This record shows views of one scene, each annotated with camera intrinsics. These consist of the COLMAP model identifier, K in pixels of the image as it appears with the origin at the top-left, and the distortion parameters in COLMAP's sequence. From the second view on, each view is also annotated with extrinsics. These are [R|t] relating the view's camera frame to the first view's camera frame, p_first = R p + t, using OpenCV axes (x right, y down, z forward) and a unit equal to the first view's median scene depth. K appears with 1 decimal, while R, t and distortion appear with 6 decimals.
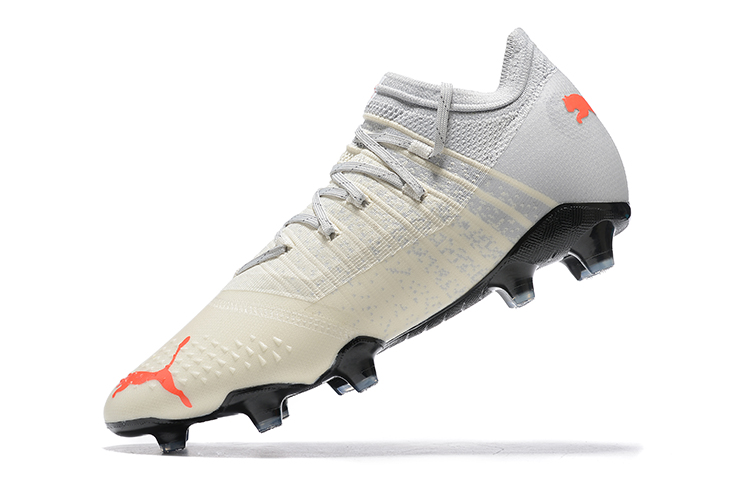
lens RADIAL K [[2298.7, 0, 375.0], [0, 2298.7, 250.5], [0, 0, 1]] dist [-0.104791, -0.407508]
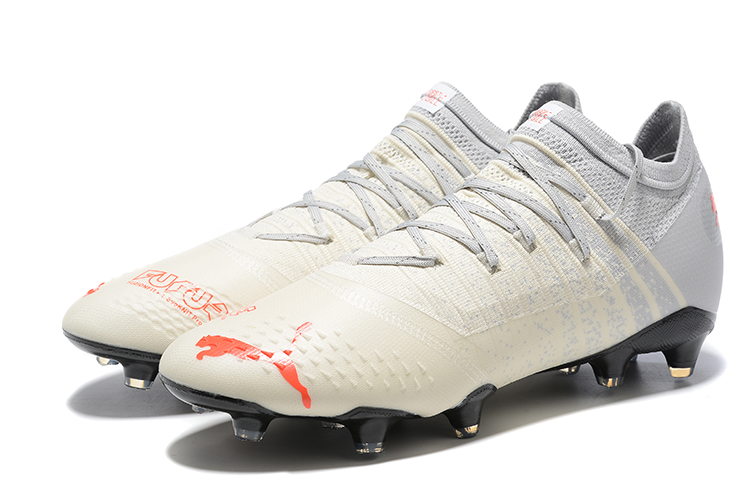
lens RADIAL K [[2298.7, 0, 375.0], [0, 2298.7, 250.5], [0, 0, 1]] dist [-0.104791, -0.407508]
pose [[0.809085, 0.293289, 0.509277, -0.525368], [-0.355996, 0.934079, 0.027638, -0.021738], [-0.467599, -0.203662, 0.860159, 0.236928]]
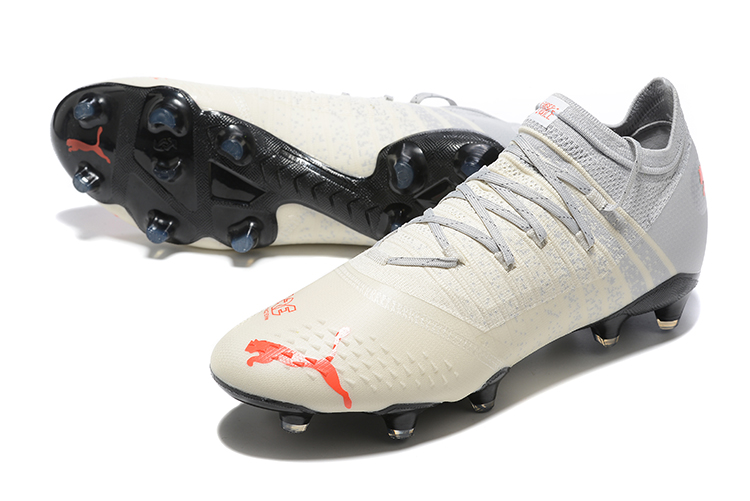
lens RADIAL K [[2298.7, 0, 375.0], [0, 2298.7, 250.5], [0, 0, 1]] dist [-0.104791, -0.407508]
pose [[0.781409, 0.166601, 0.601369, -0.674564], [-0.350854, 0.914248, 0.202614, -0.197115], [-0.516045, -0.369317, 0.772854, 0.252303]]
